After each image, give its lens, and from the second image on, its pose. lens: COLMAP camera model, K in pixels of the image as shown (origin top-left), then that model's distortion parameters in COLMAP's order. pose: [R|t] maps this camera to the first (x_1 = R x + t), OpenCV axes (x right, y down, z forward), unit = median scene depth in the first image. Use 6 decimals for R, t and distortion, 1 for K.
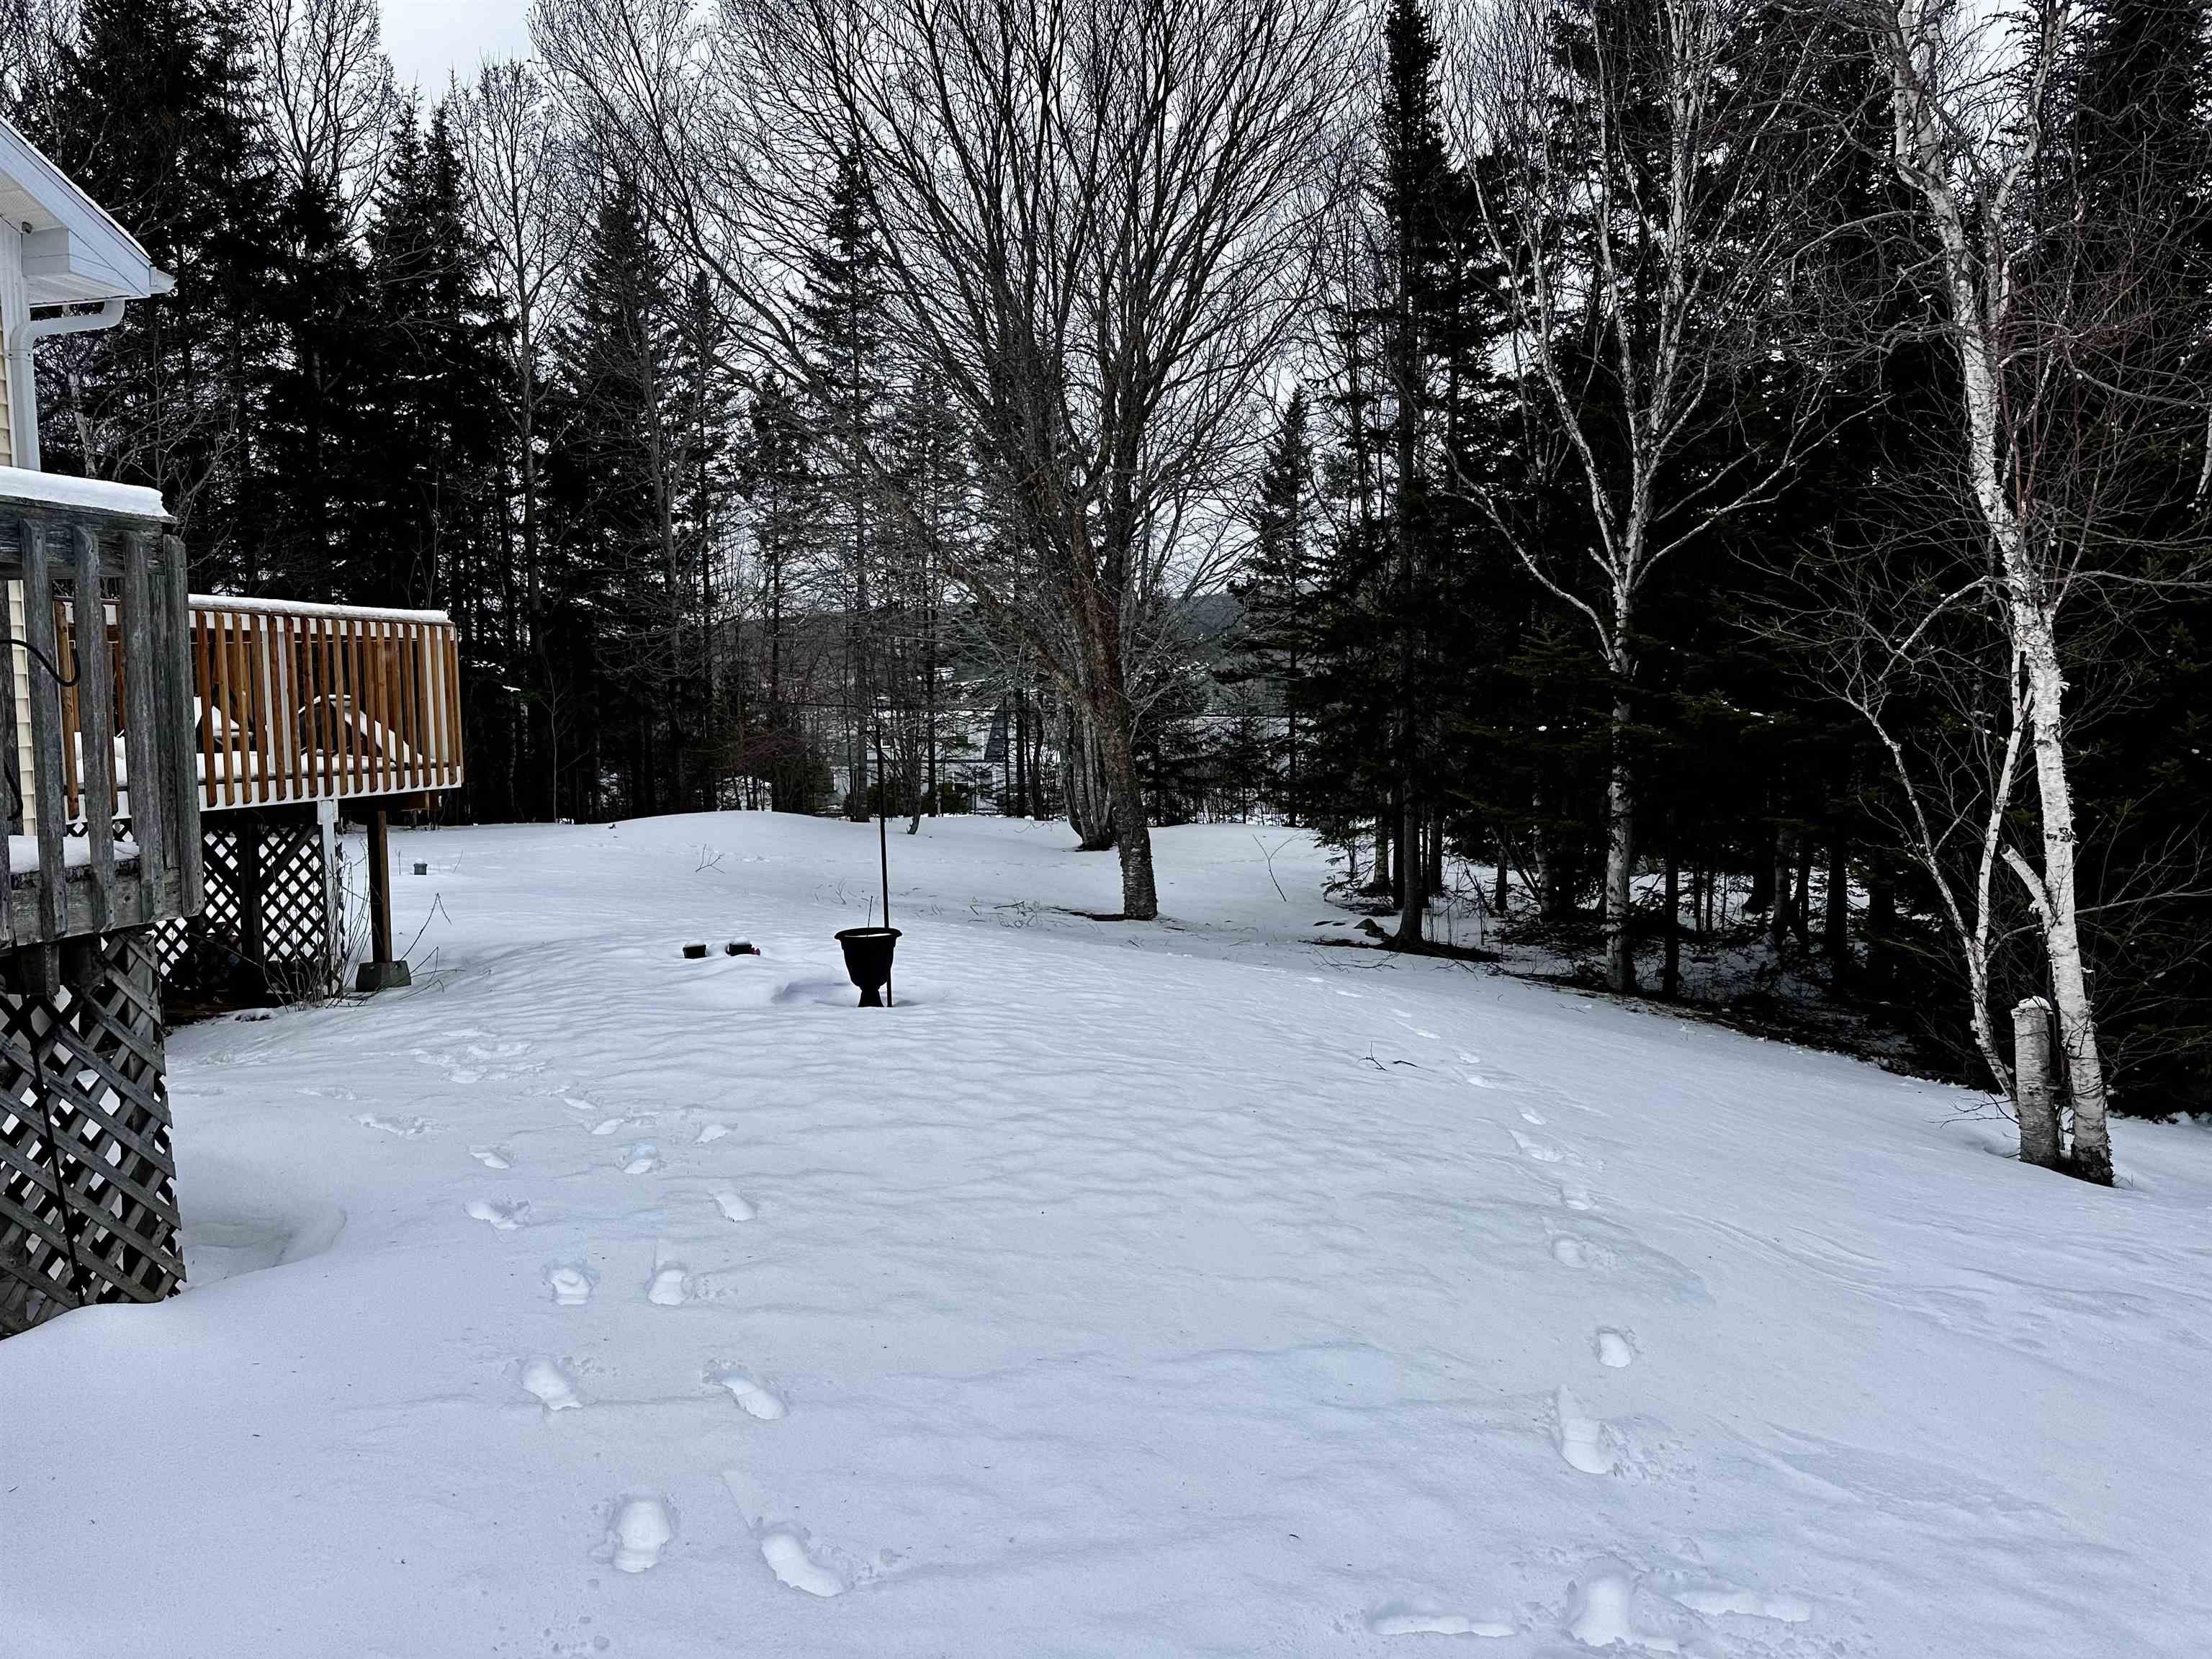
lens RADIAL K [[1542.1, 0, 1106.0], [0, 1542.1, 829.5], [0, 0, 1]] dist [-0.005736, -0.001788]
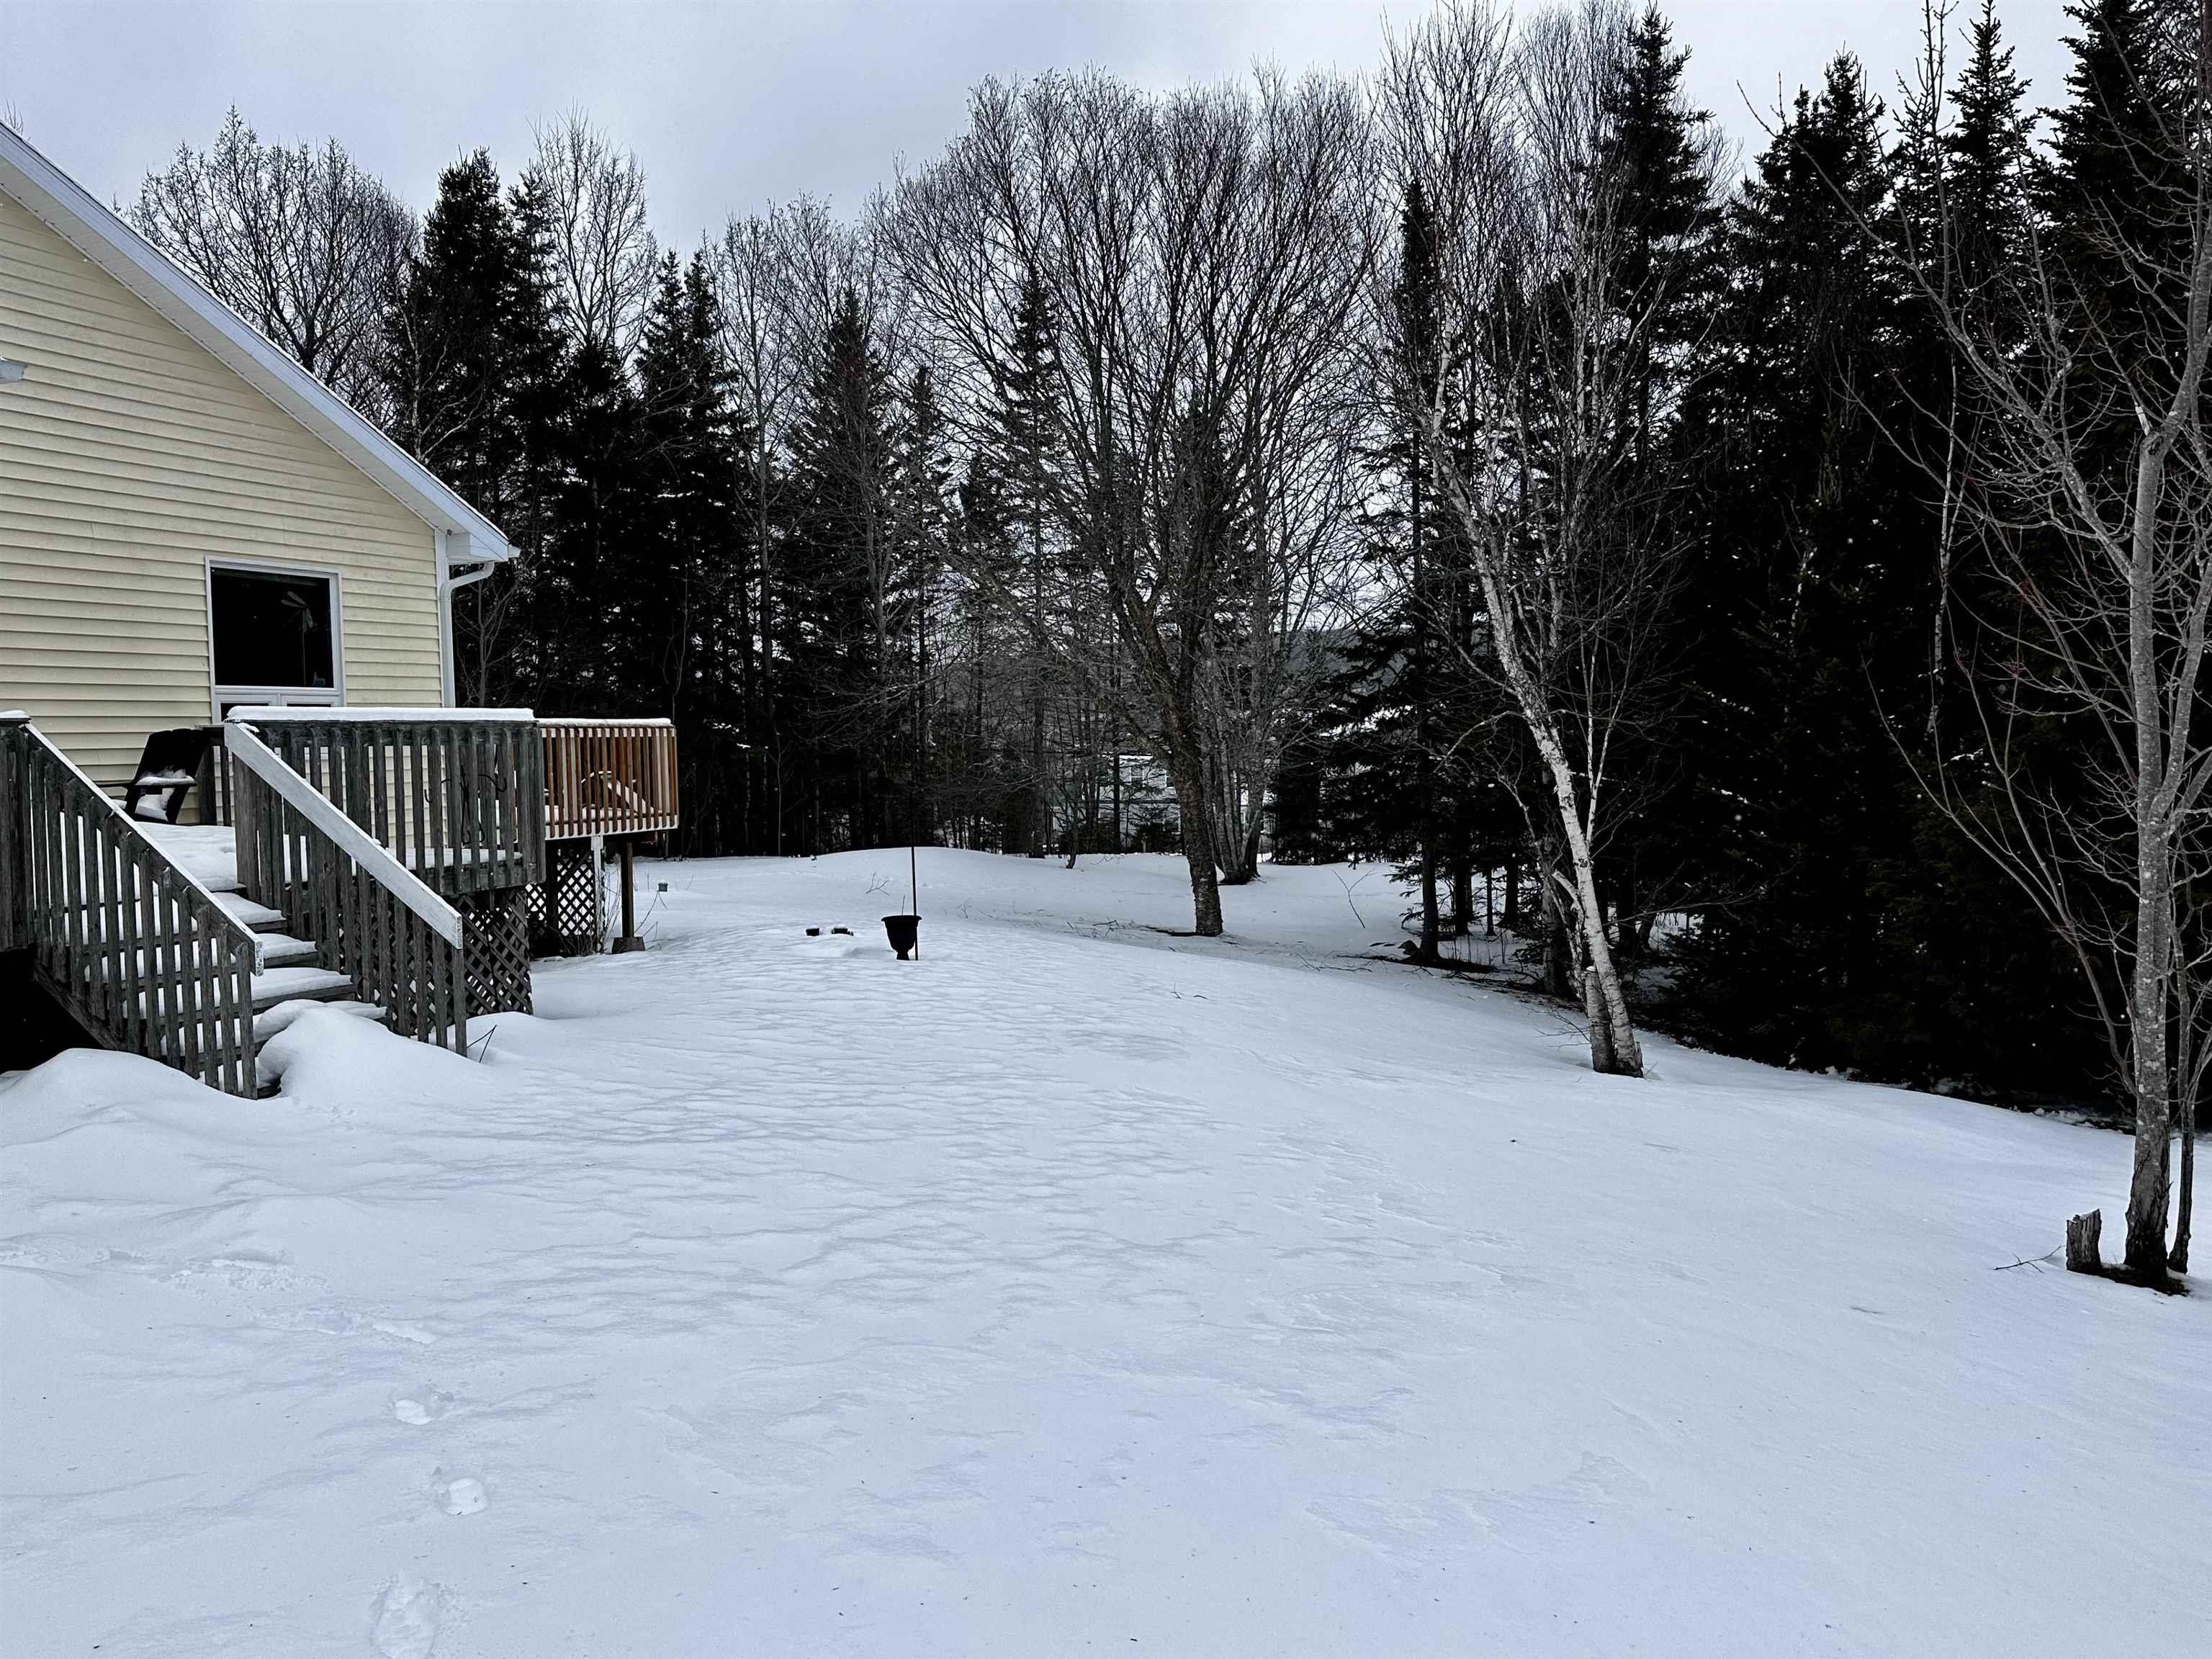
lens RADIAL K [[1608.1, 0, 1106.0], [0, 1608.1, 829.5], [0, 0, 1]] dist [0.068697, -0.074347]
pose [[0.986275, 0.004989, -0.165036, 0.306939], [-0.009201, 0.999651, -0.024767, 0.011645], [0.164855, 0.025946, 0.985977, -0.597143]]
